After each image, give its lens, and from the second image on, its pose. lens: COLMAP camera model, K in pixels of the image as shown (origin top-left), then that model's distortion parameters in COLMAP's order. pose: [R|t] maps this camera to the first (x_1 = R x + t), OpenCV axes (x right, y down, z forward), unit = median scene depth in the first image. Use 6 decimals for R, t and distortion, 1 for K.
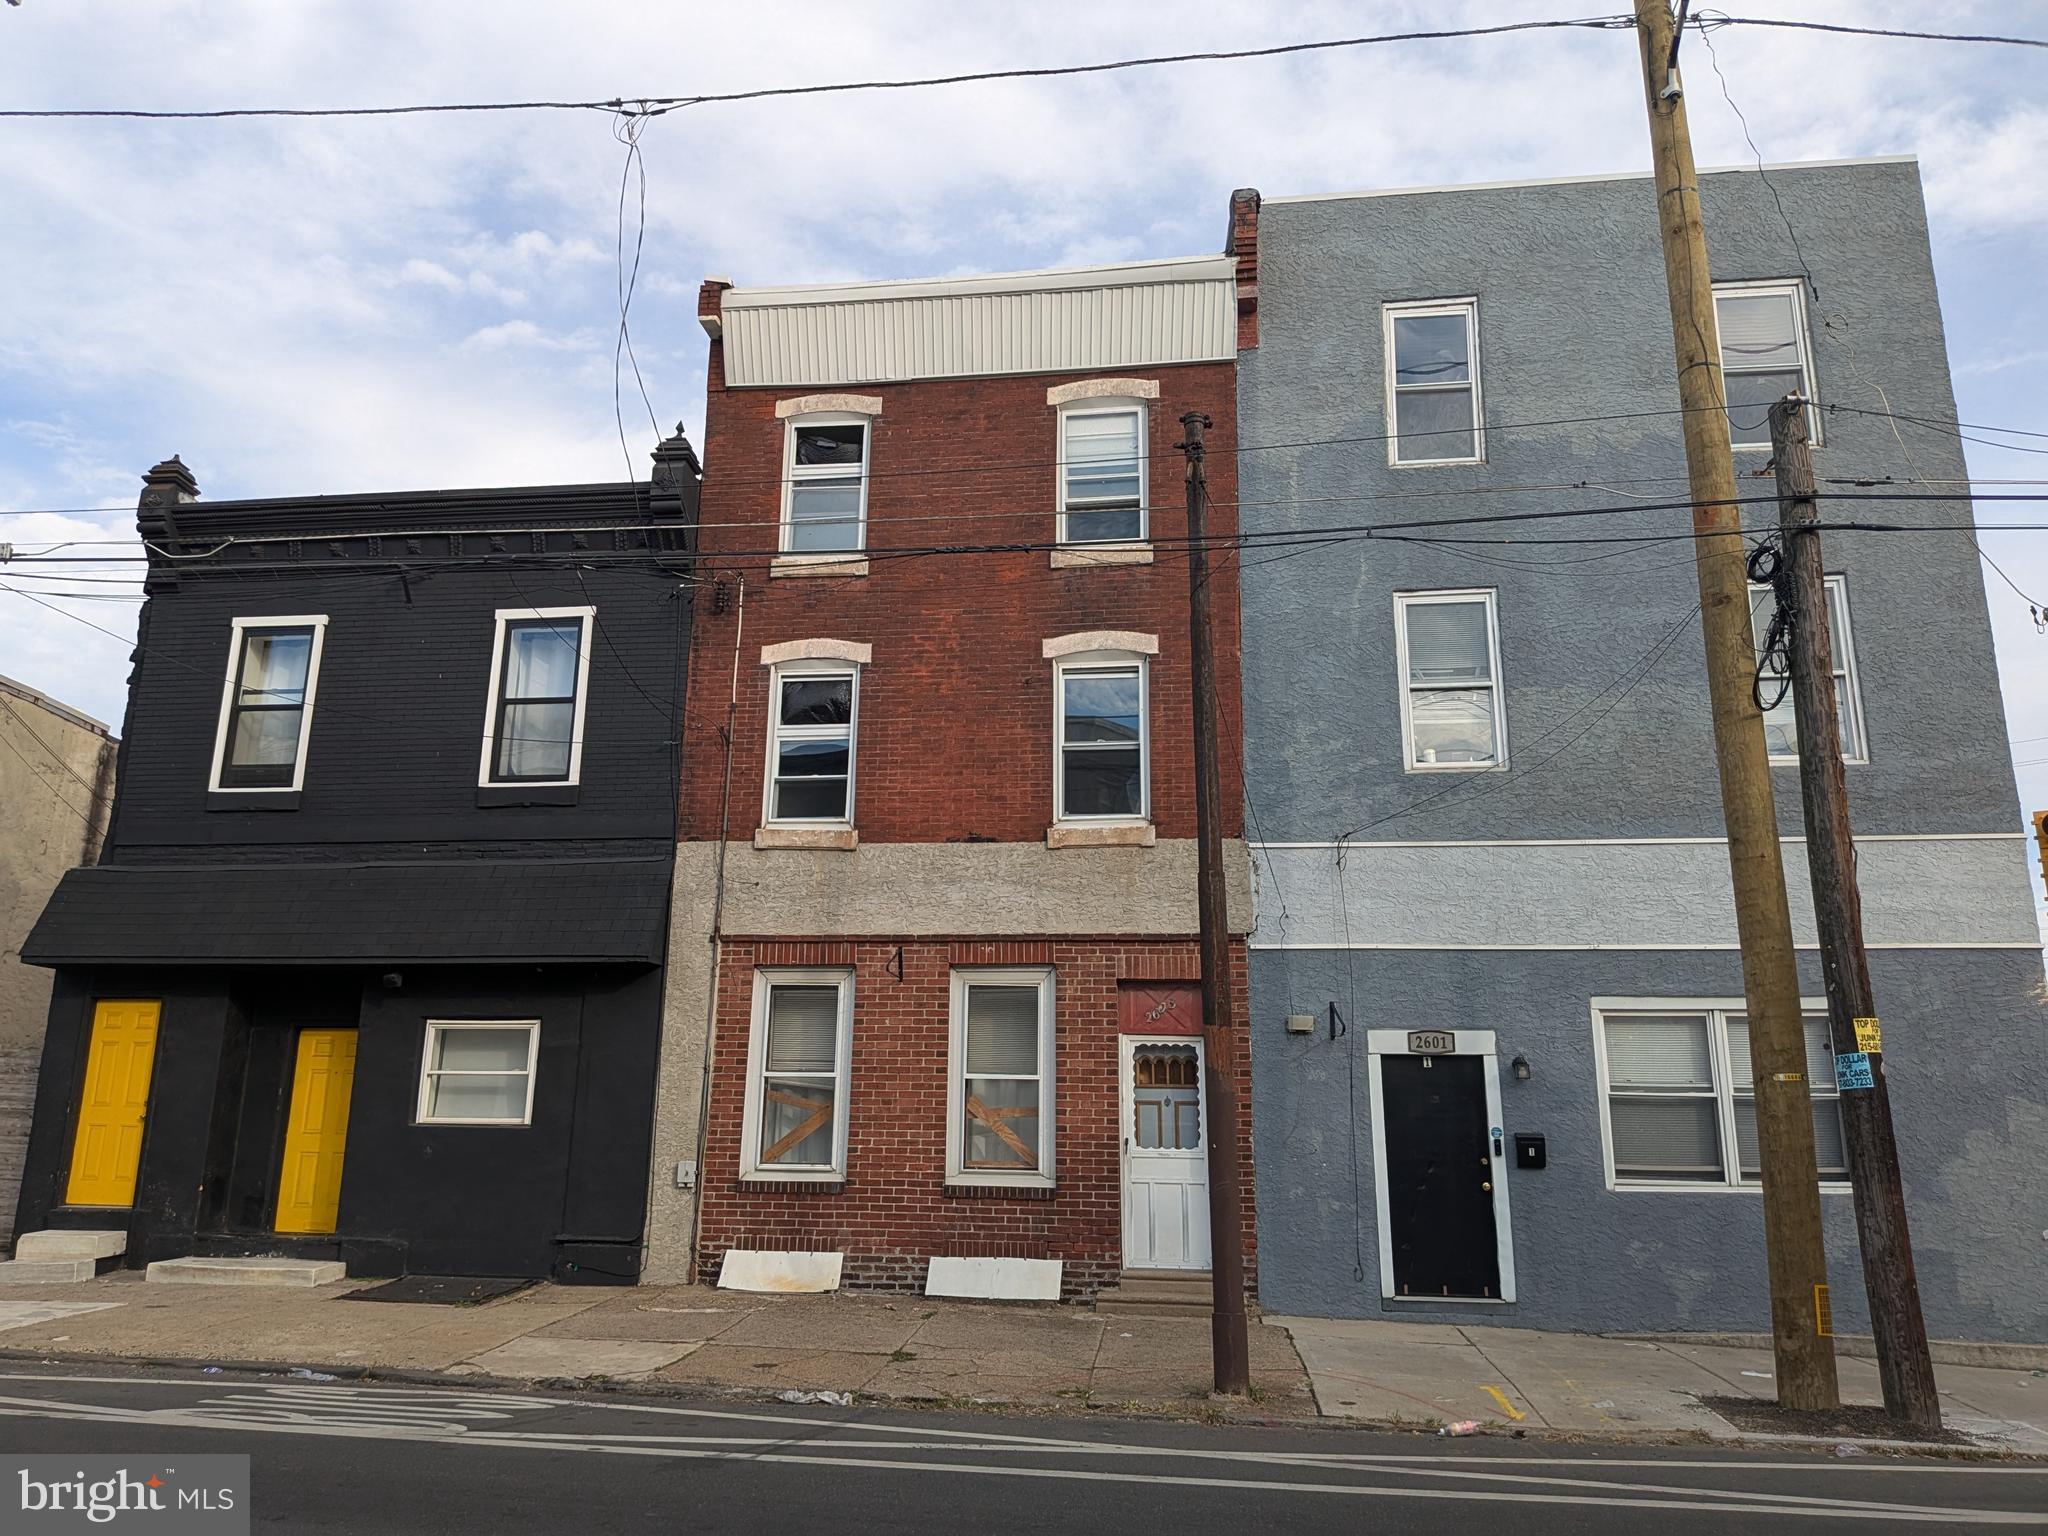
lens RADIAL K [[1503.4, 0, 1024.0], [0, 1503.4, 768.0], [0, 0, 1]] dist [0.076909, -0.139256]
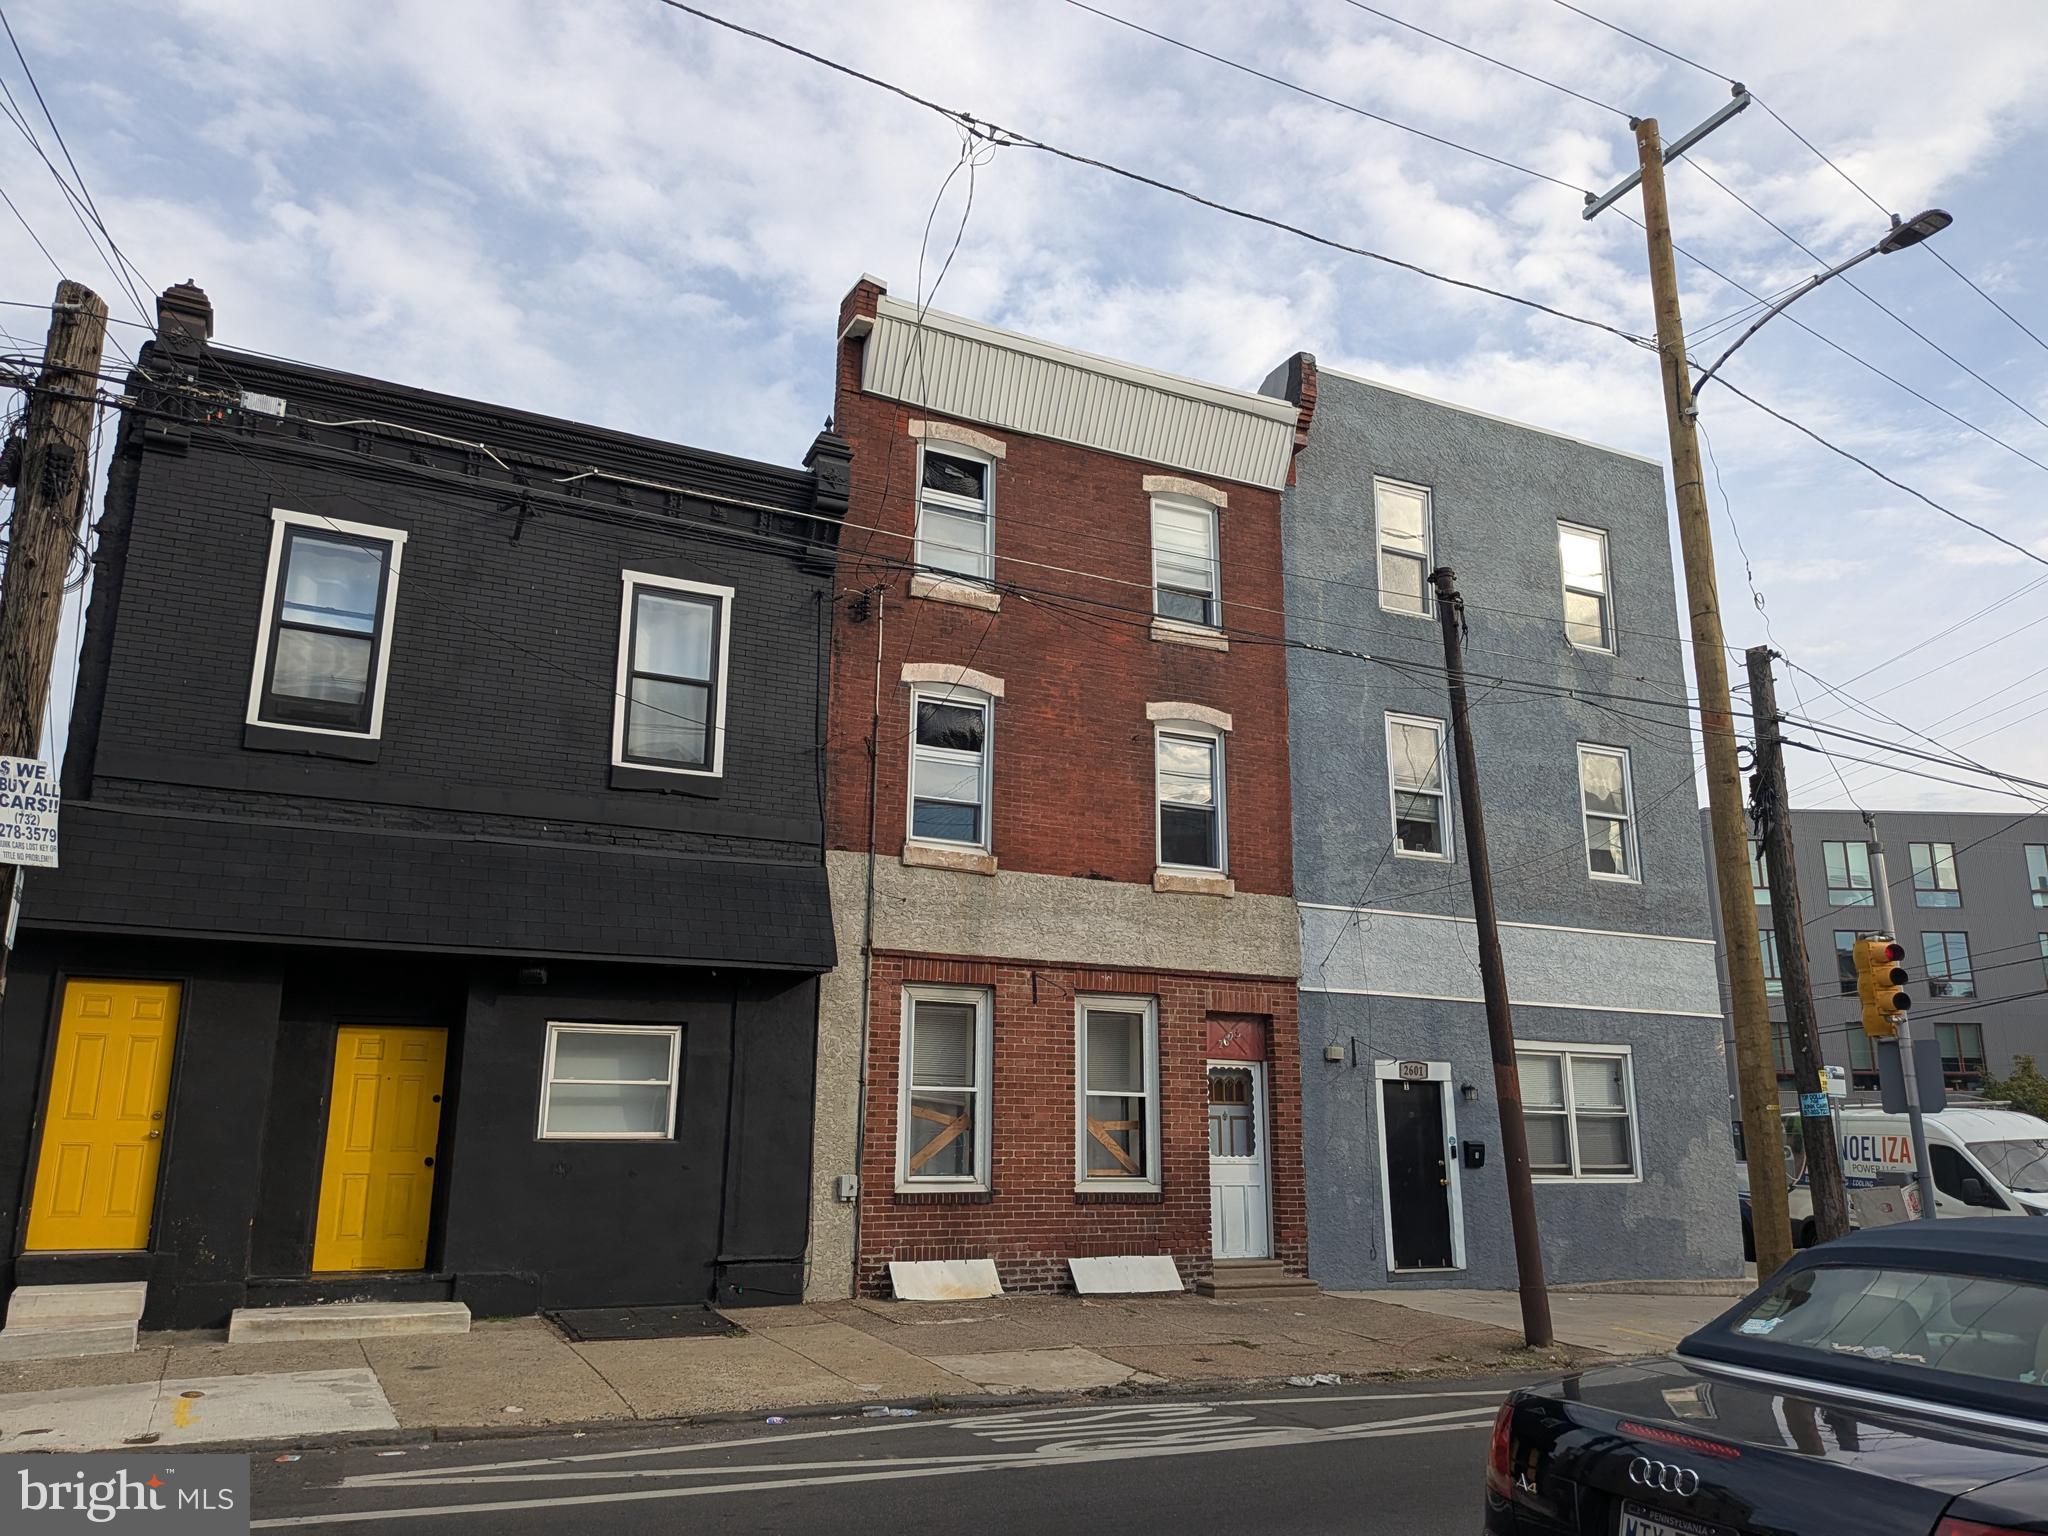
lens RADIAL K [[1503.4, 0, 1024.0], [0, 1503.4, 768.0], [0, 0, 1]] dist [0.076909, -0.139256]
pose [[0.820607, 0.127546, 0.557079, -0.699601], [-0.133649, 0.990577, -0.029926, 0.008830], [-0.555646, -0.049896, 0.829920, 0.122129]]
